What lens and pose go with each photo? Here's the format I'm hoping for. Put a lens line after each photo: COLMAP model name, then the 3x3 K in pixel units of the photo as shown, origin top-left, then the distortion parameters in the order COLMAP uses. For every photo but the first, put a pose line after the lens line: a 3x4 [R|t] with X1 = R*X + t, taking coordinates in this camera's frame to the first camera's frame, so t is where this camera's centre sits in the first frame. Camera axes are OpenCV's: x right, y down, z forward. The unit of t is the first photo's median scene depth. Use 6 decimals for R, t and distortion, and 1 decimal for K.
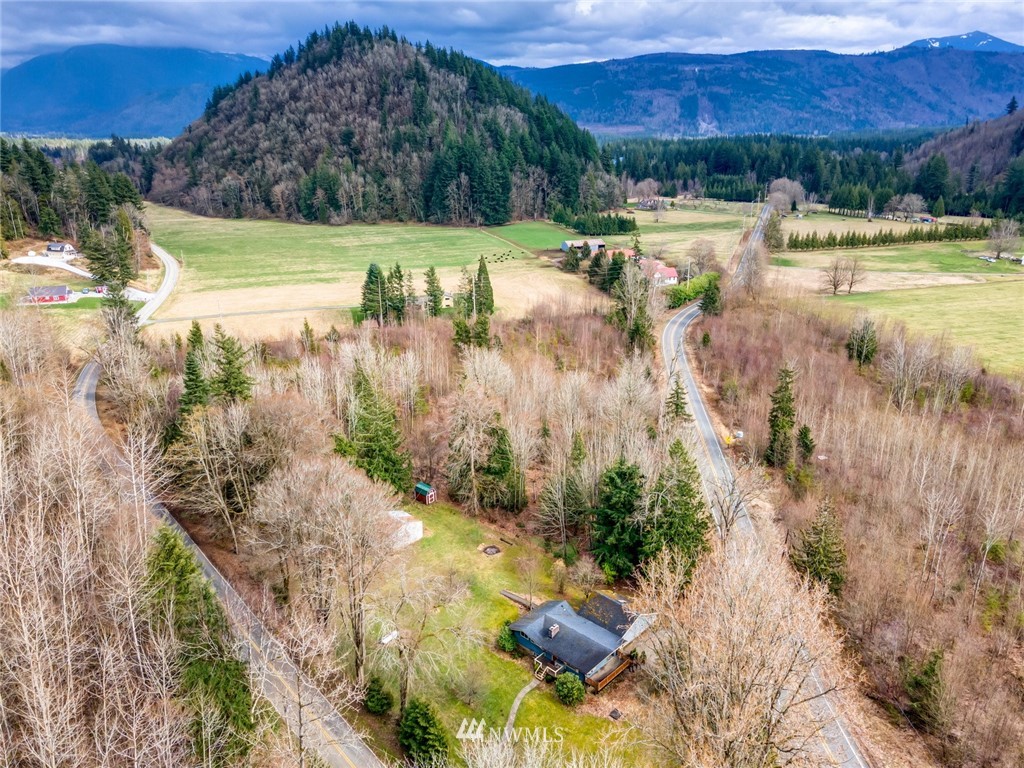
lens RADIAL K [[743.5, 0, 506.1], [0, 743.5, 384.5], [0, 0, 1]] dist [0.015722, 0.044890]
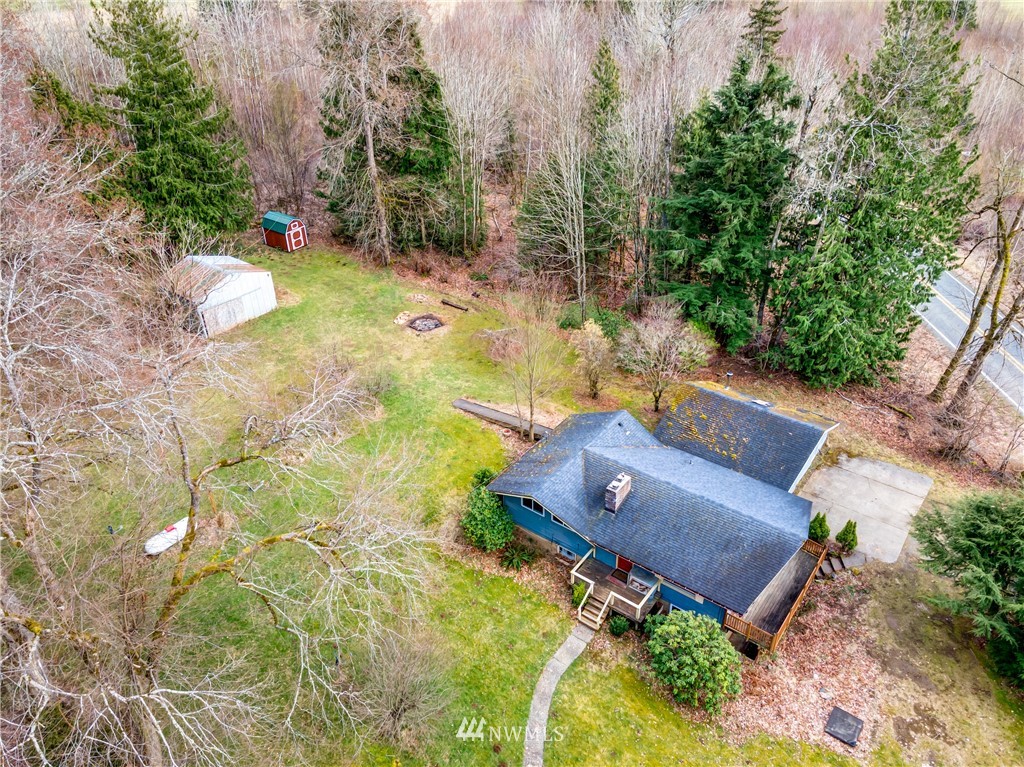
lens RADIAL K [[743.5, 0, 506.1], [0, 743.5, 384.0], [0, 0, 1]] dist [0.015722, 0.044890]
pose [[0.993206, -0.065212, 0.096382, -0.005123], [0.041186, 0.971609, 0.232980, 0.046619], [-0.108839, -0.227427, 0.967694, 0.161104]]
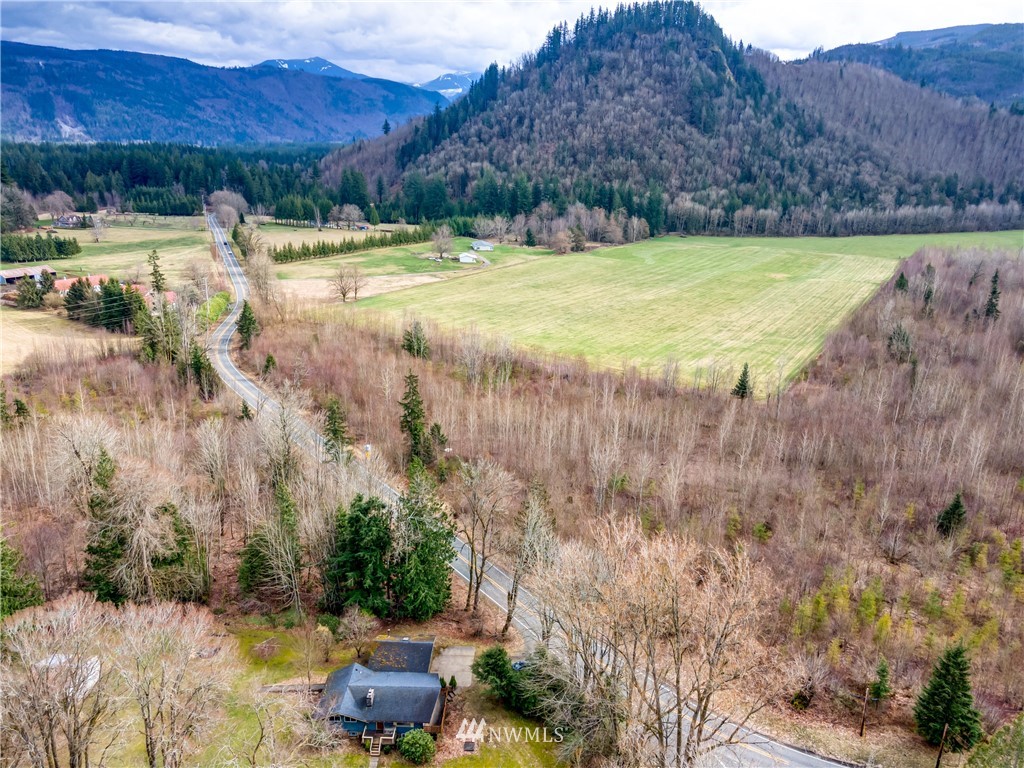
lens RADIAL K [[778.6, 0, 501.6], [0, 778.6, 386.1], [0, 0, 1]] dist [0.006654, 0.066282]
pose [[0.742185, -0.178393, 0.646016, -0.086586], [0.193000, 0.979980, 0.048884, -0.012524], [-0.641804, 0.088400, 0.761757, 0.035840]]
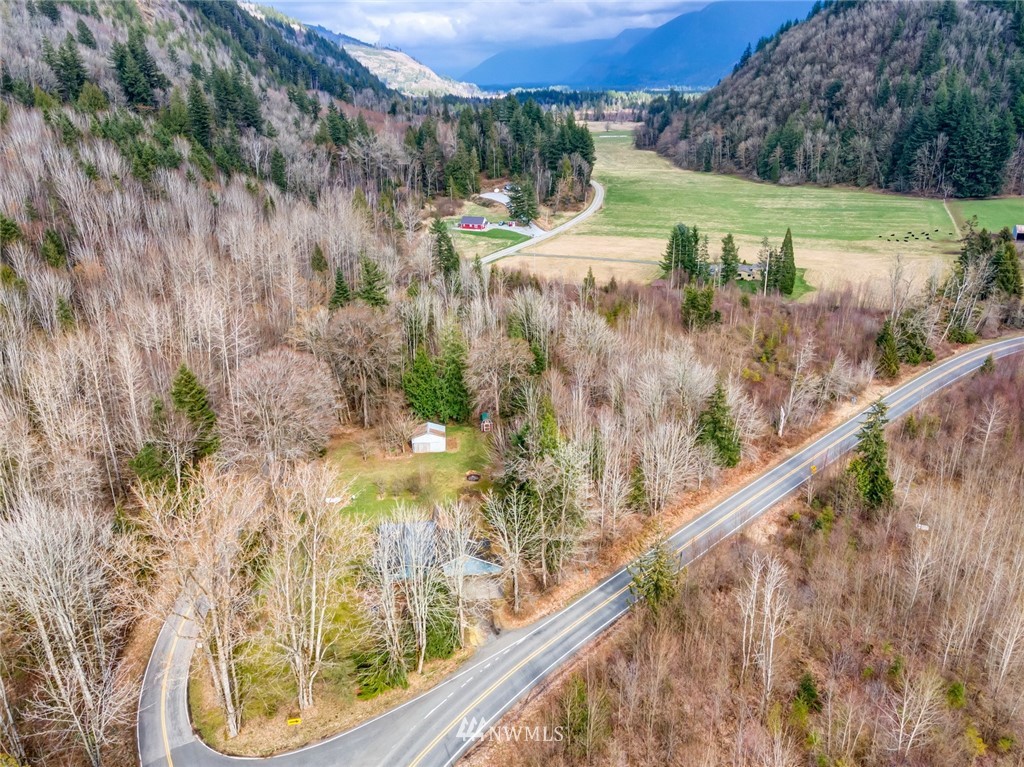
lens RADIAL K [[747.8, 0, 506.5], [0, 747.8, 384.8], [0, 0, 1]] dist [0.022195, 0.033297]
pose [[0.752626, 0.241615, -0.612516, 0.205974], [-0.206225, 0.969937, 0.129206, -0.021238], [0.625320, 0.029072, 0.779827, 0.036228]]
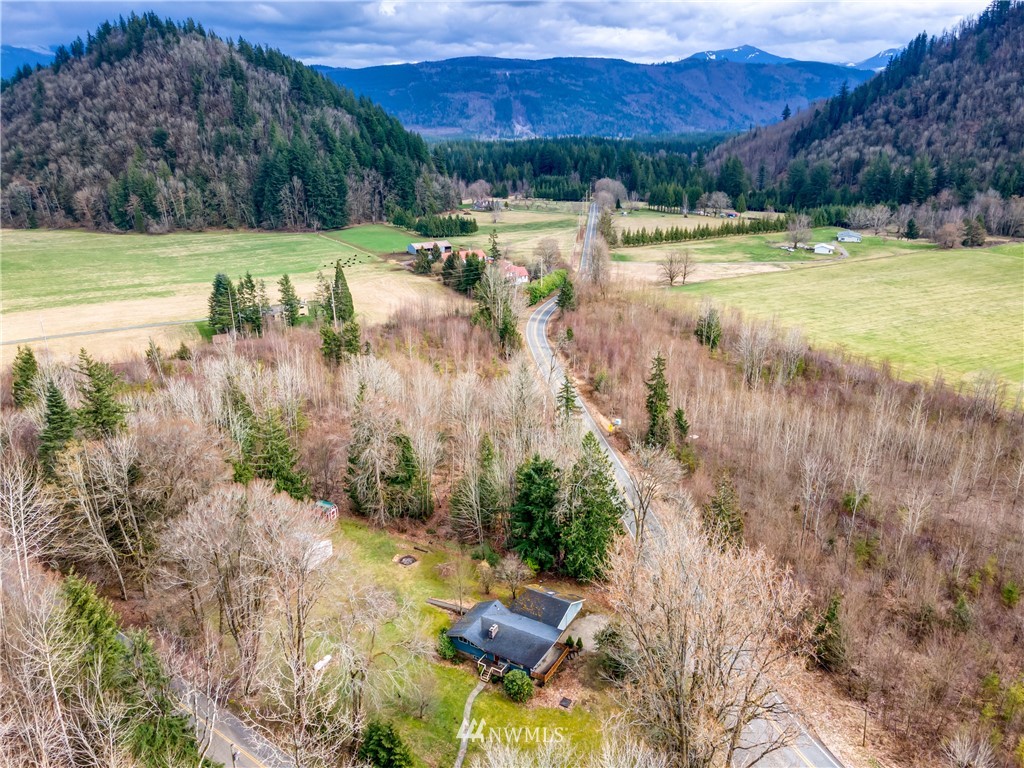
lens RADIAL K [[743.5, 0, 506.1], [0, 743.5, 384.5], [0, 0, 1]] dist [0.015722, 0.044890]
pose [[0.973410, -0.073815, 0.216851, -0.027285], [0.074232, 0.997222, 0.006234, -0.001775], [-0.216709, 0.010029, 0.976185, 0.002092]]
